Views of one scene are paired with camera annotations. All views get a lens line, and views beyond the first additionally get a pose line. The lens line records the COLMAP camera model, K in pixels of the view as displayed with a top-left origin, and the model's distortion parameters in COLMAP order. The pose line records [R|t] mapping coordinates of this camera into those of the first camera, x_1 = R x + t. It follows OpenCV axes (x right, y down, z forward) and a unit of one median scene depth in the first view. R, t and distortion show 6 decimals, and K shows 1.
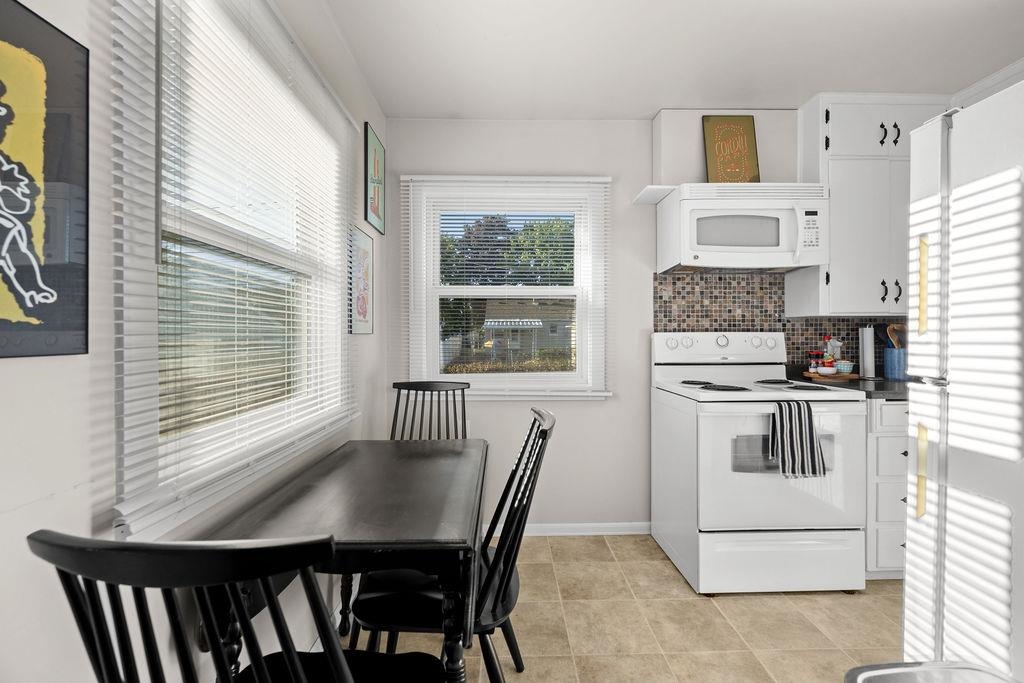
lens RADIAL K [[448.9, 0, 515.3], [0, 448.9, 336.1], [0, 0, 1]] dist [-0.006215, 0.001005]
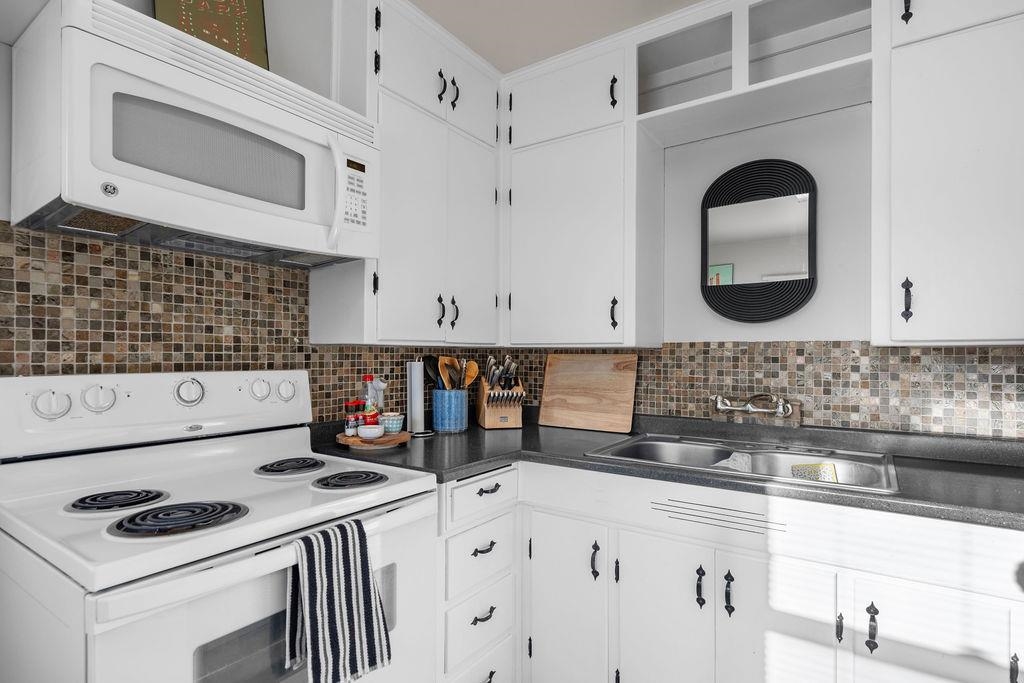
lens RADIAL K [[522.9, 0, 514.1], [0, 522.9, 353.9], [0, 0, 1]] dist [-0.005881, 0.001016]
pose [[0.589944, 0.007065, 0.807413, 0.216073], [-0.005022, 0.999974, -0.005080, -0.027689], [-0.807428, -0.001058, 0.589965, 0.394015]]
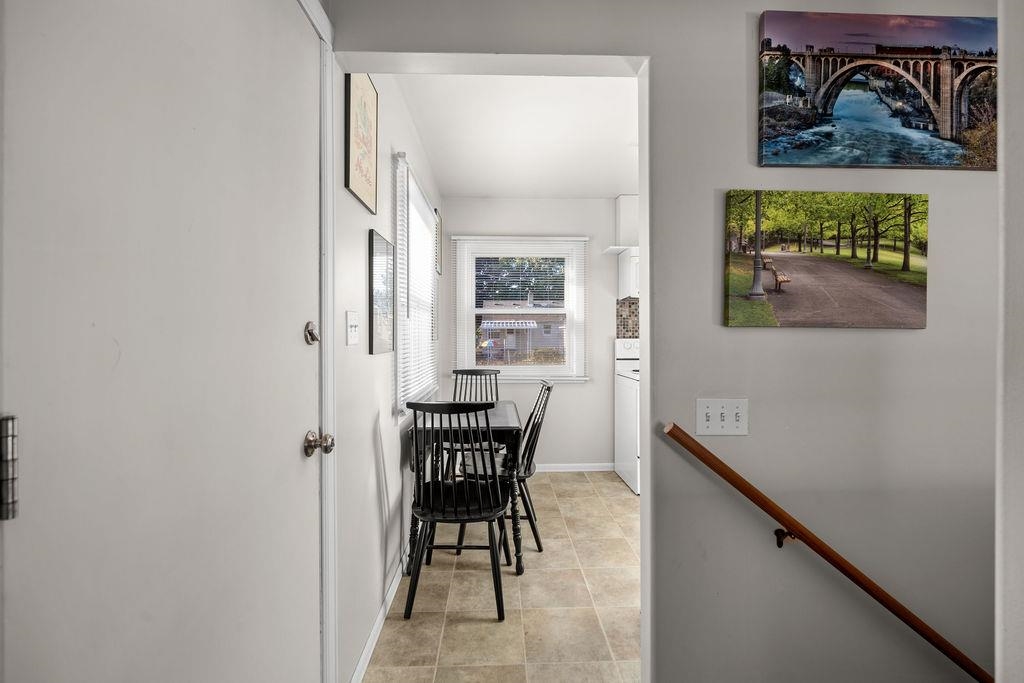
lens RADIAL K [[448.9, 0, 512.3], [0, 448.9, 337.5], [0, 0, 1]] dist [-0.006215, 0.001005]
pose [[0.999964, 0.000665, 0.008438, -0.060460], [-0.000696, 0.999993, 0.003711, -0.017729], [-0.008435, -0.003716, 0.999958, -0.539019]]
